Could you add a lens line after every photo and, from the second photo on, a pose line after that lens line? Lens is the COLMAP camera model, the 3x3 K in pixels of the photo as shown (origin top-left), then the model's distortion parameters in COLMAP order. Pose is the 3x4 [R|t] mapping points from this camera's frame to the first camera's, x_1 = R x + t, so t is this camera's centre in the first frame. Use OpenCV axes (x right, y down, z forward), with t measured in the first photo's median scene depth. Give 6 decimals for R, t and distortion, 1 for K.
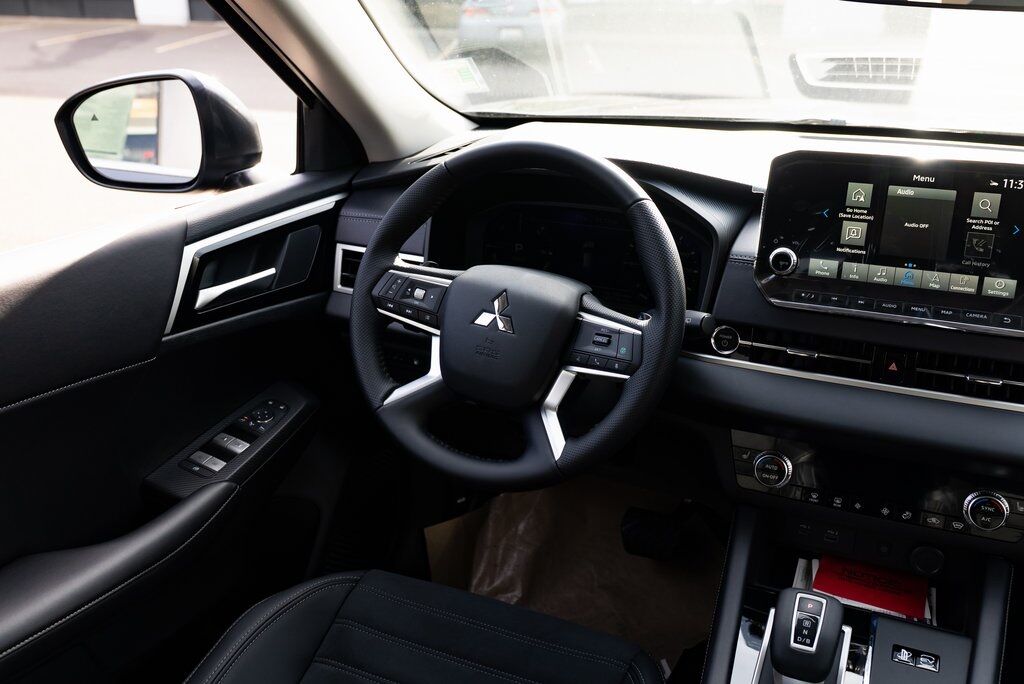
lens RADIAL K [[942.2, 0, 514.4], [0, 942.2, 344.0], [0, 0, 1]] dist [0.000686, 0.000000]
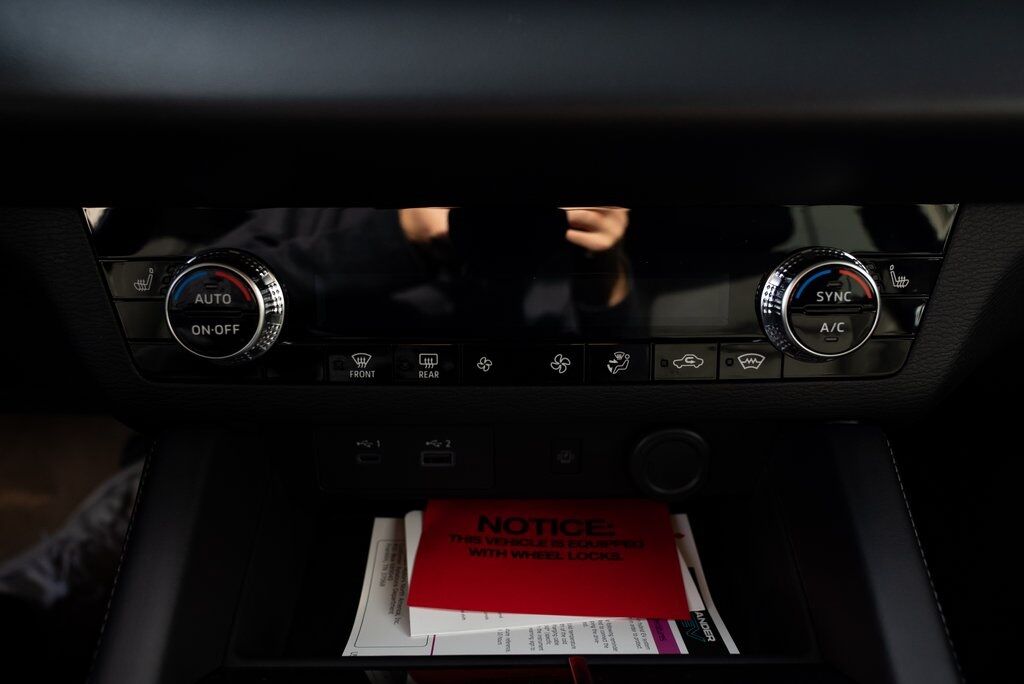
lens RADIAL K [[846.3, 0, 515.5], [0, 846.3, 346.3], [0, 0, 1]] dist [-0.001651, 0.004033]
pose [[0.914719, -0.194435, 0.354238, 0.269582], [0.150981, 0.977589, 0.146716, 0.123243], [-0.374826, -0.080720, 0.923574, 0.719434]]
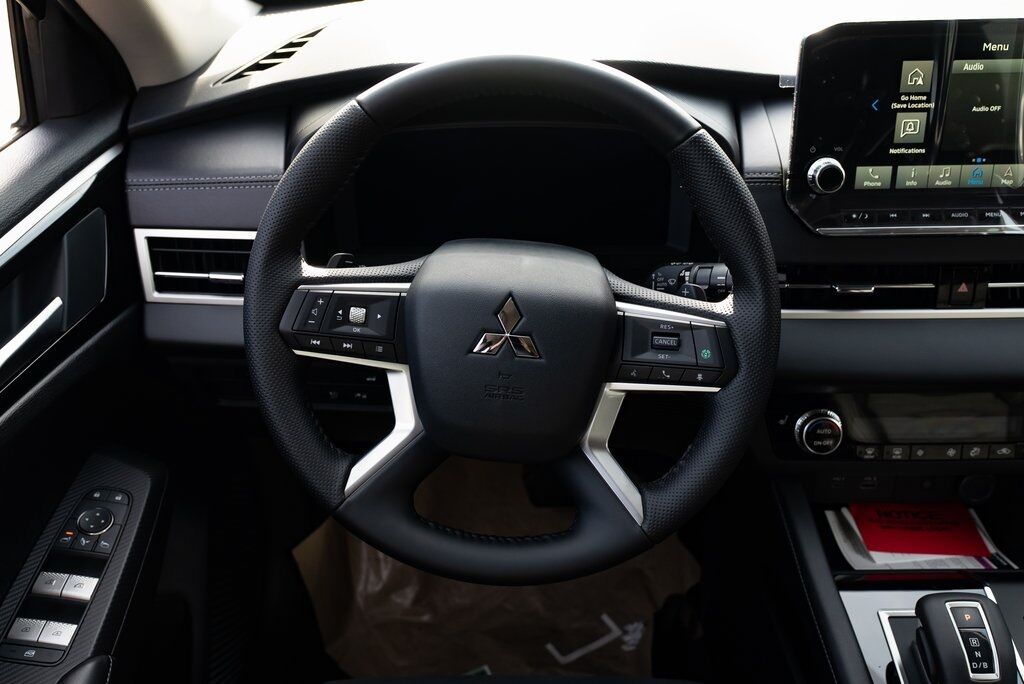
lens RADIAL K [[942.2, 0, 517.1], [0, 942.2, 342.4], [0, 0, 1]] dist [0.000686, 0.000000]
pose [[0.918102, -0.220593, 0.329283, -0.221434], [0.159022, 0.966017, 0.203771, -0.152315], [-0.363043, -0.134720, 0.921982, 0.374269]]
